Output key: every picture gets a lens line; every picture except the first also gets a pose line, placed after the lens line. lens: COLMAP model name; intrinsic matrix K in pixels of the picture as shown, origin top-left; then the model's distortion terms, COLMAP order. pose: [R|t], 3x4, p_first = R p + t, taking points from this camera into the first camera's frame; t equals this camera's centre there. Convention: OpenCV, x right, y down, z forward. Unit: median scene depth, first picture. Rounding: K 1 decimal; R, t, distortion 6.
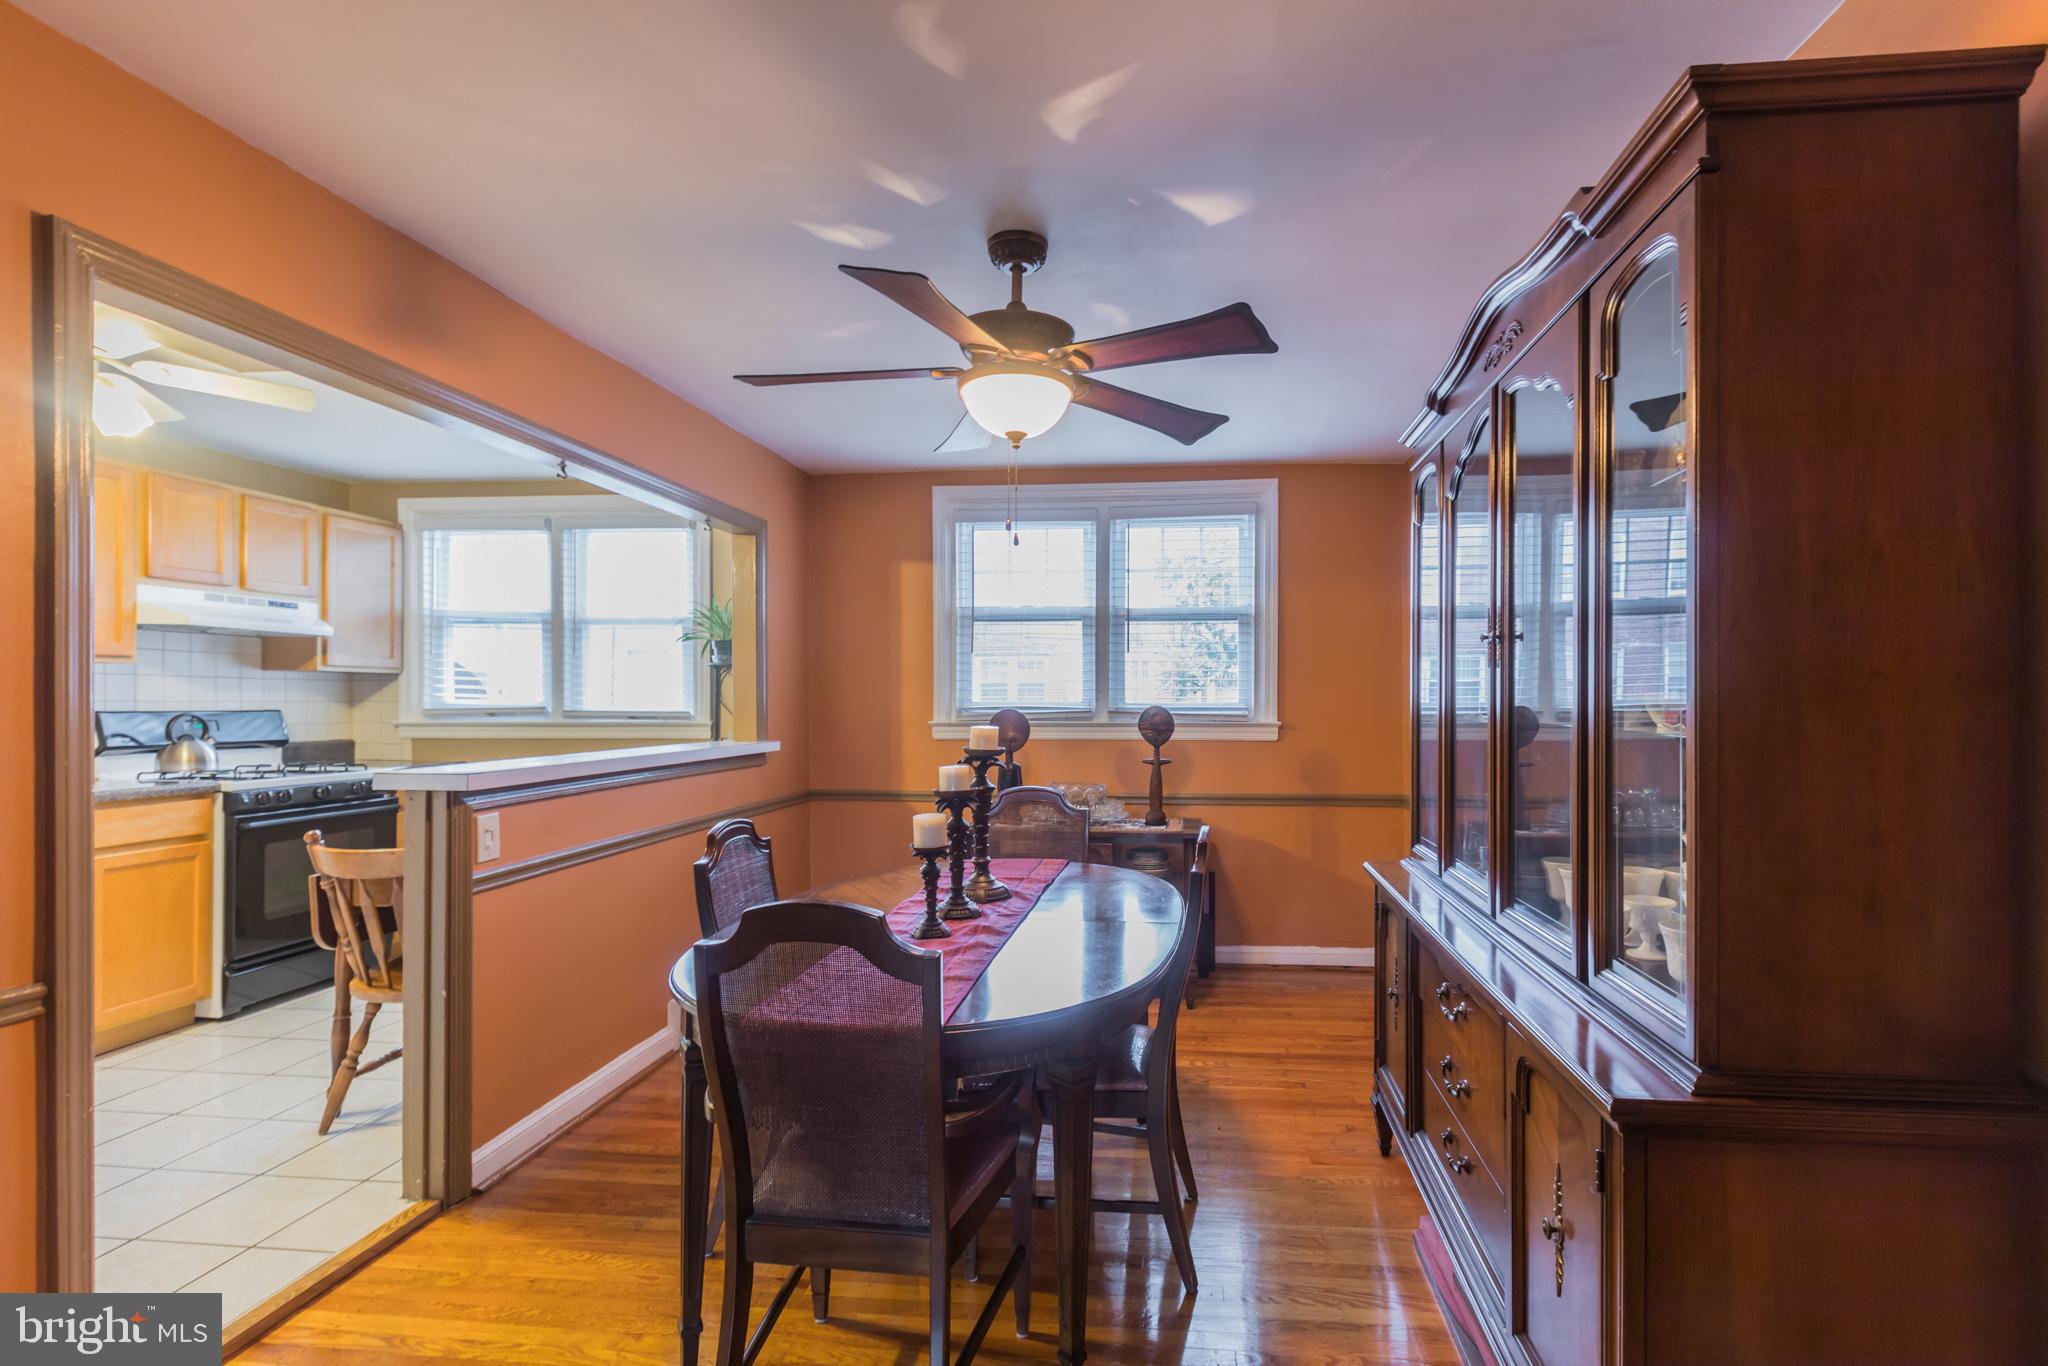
lens RADIAL K [[958.6, 0, 1113.2], [0, 958.6, 699.7], [0, 0, 1]] dist [0.001715, 0.000376]
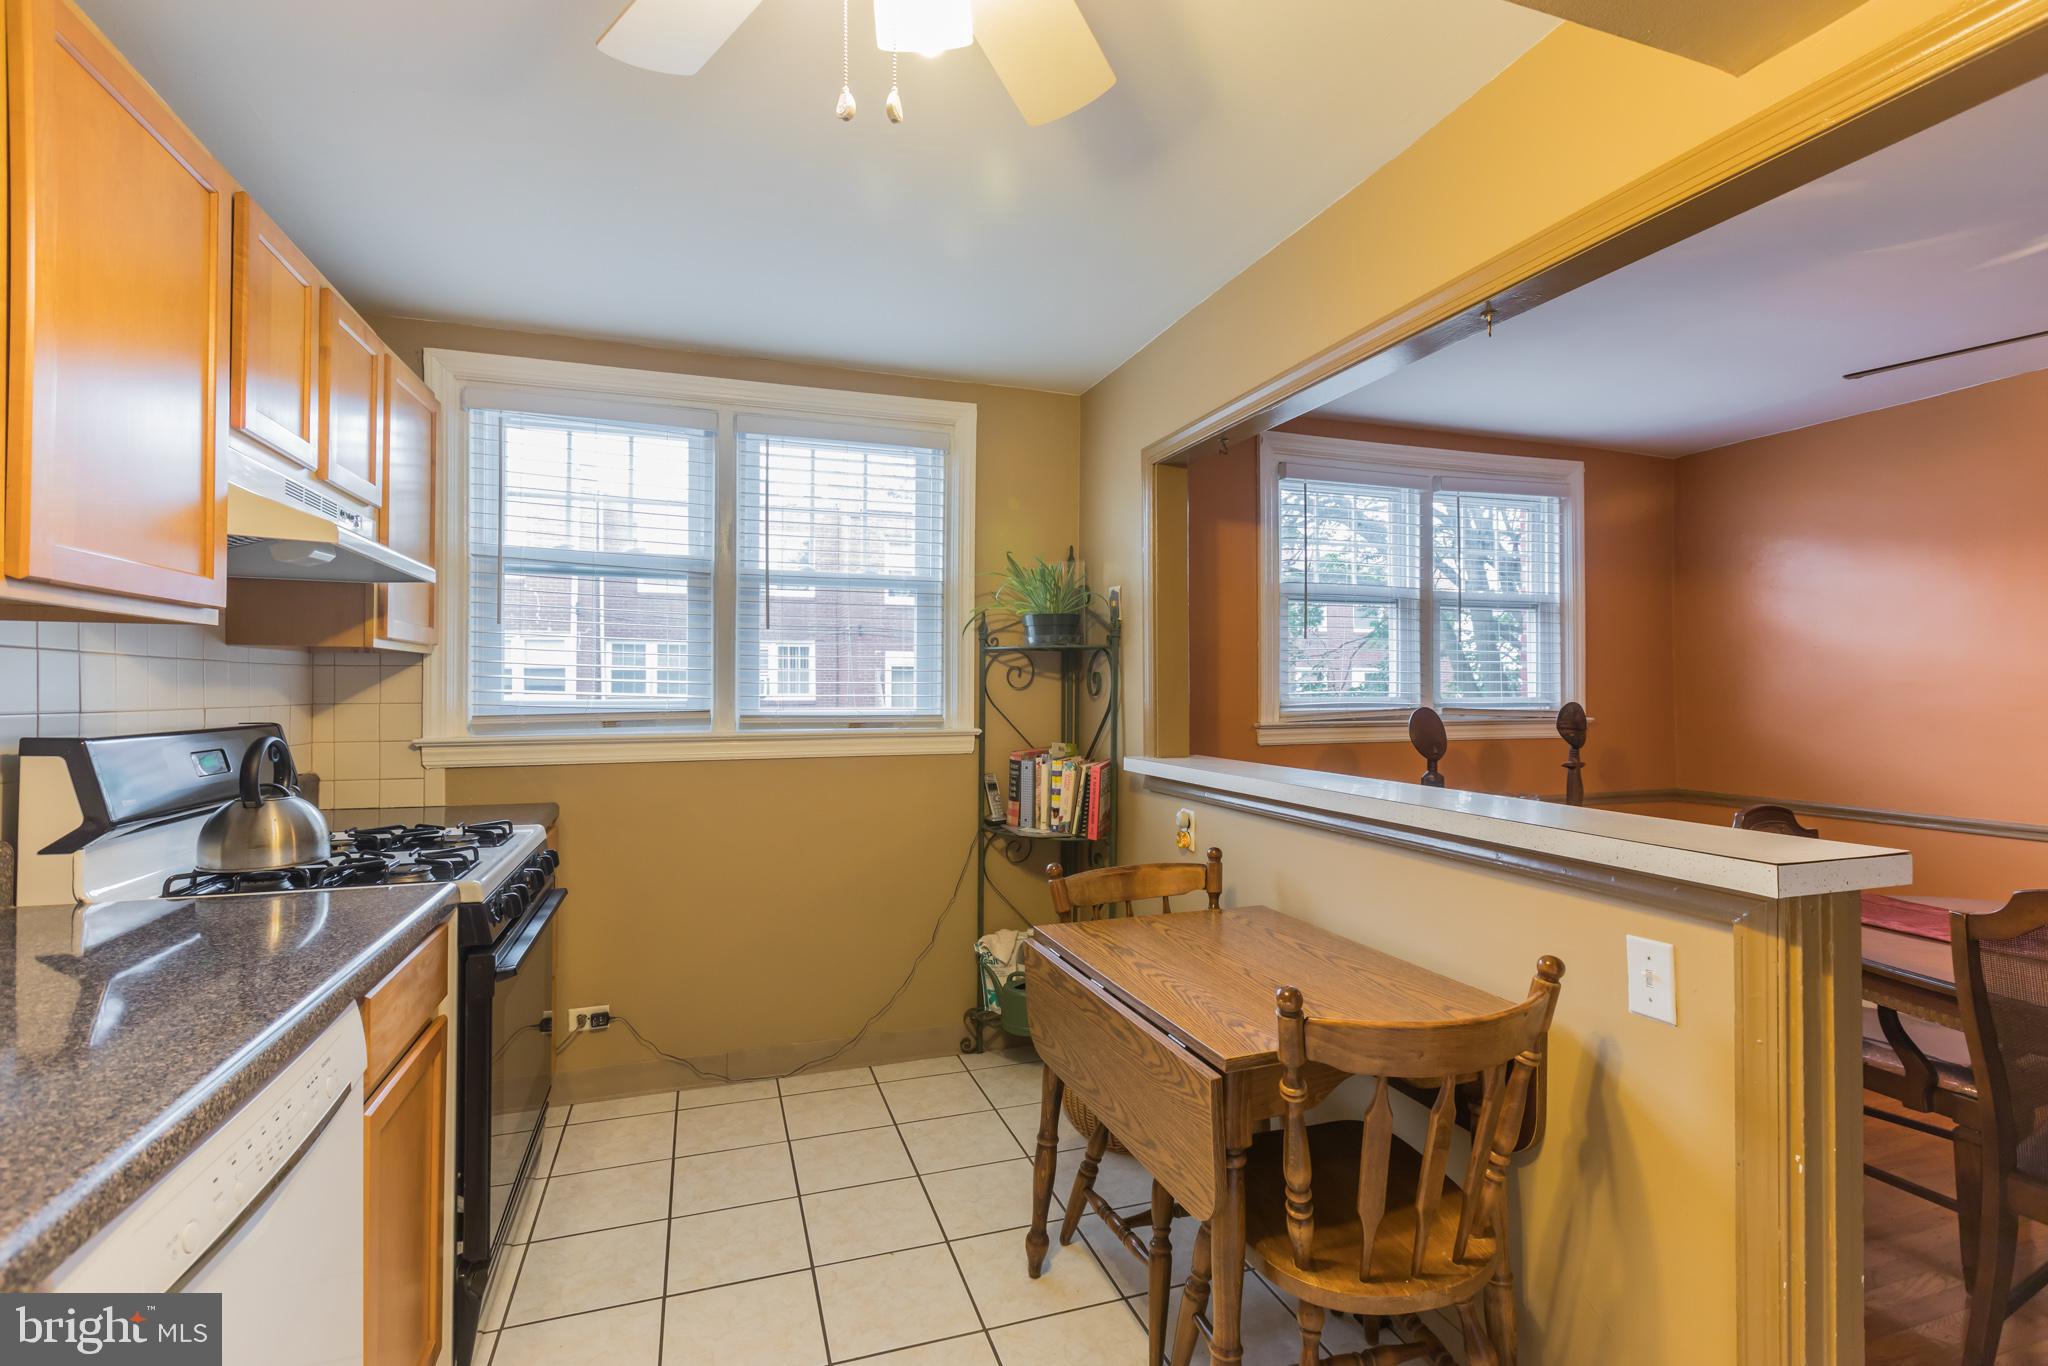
lens RADIAL K [[914.6, 0, 1031.9], [0, 914.6, 676.4], [0, 0, 1]] dist [-0.002132, -0.000541]
pose [[0.915138, 0.003401, 0.403126, -0.698394], [0.001180, 0.999938, -0.011115, -0.008403], [-0.403139, 0.010647, 0.915077, 0.396357]]
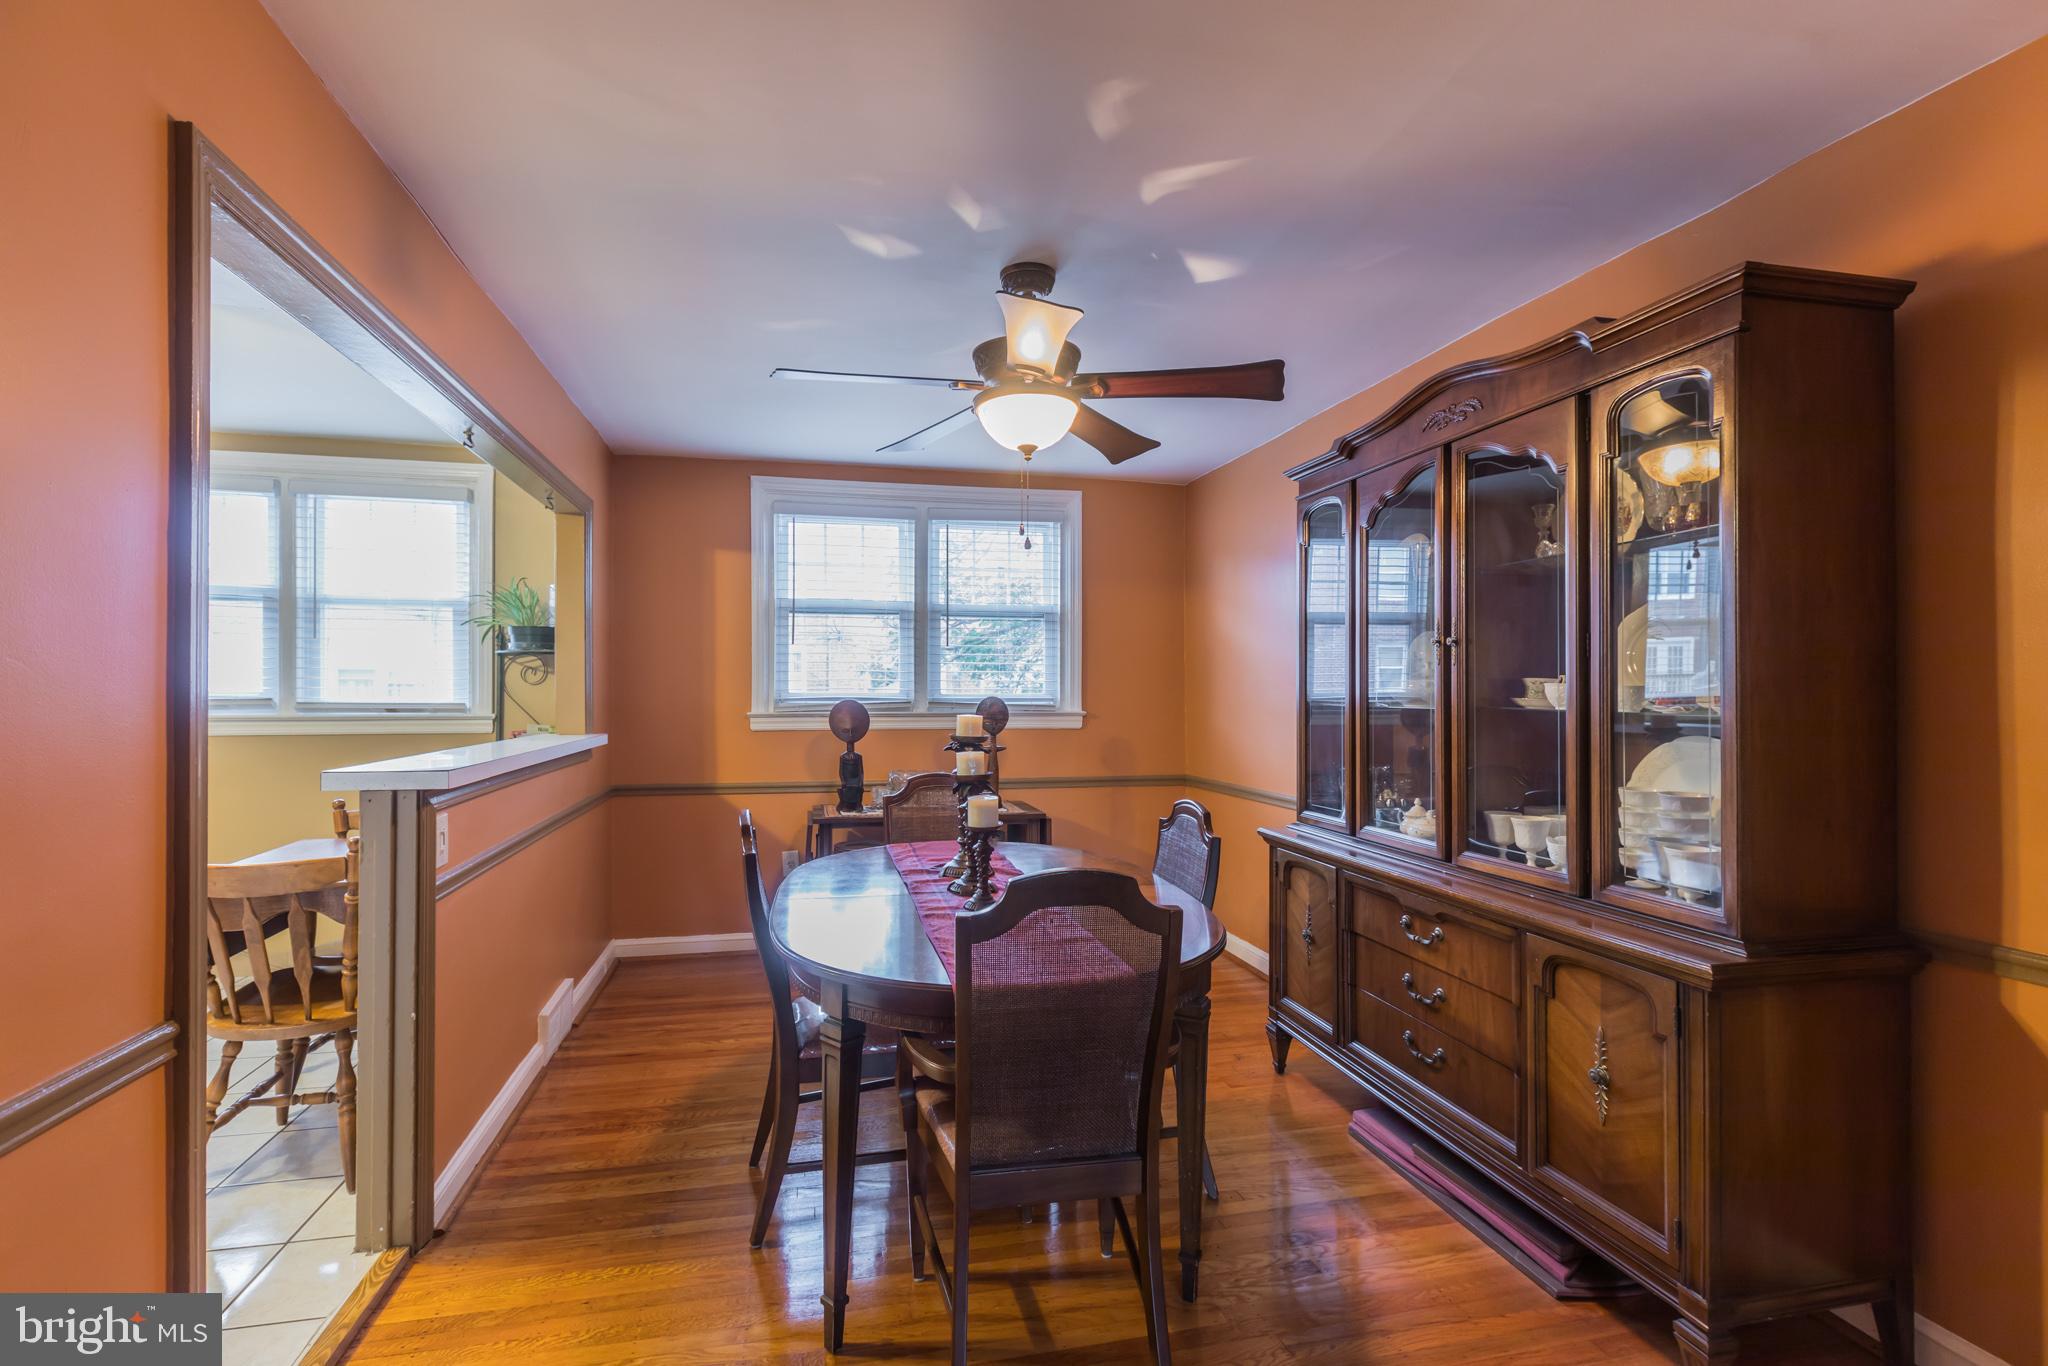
lens RADIAL K [[936.1, 0, 1019.4], [0, 936.1, 687.6], [0, 0, 1]] dist [-0.001660, -0.000323]
pose [[0.951375, 0.002372, 0.308024, -0.230835], [-0.001141, 0.999991, -0.004175, 0.000675], [-0.308031, 0.003620, 0.951369, -0.005751]]
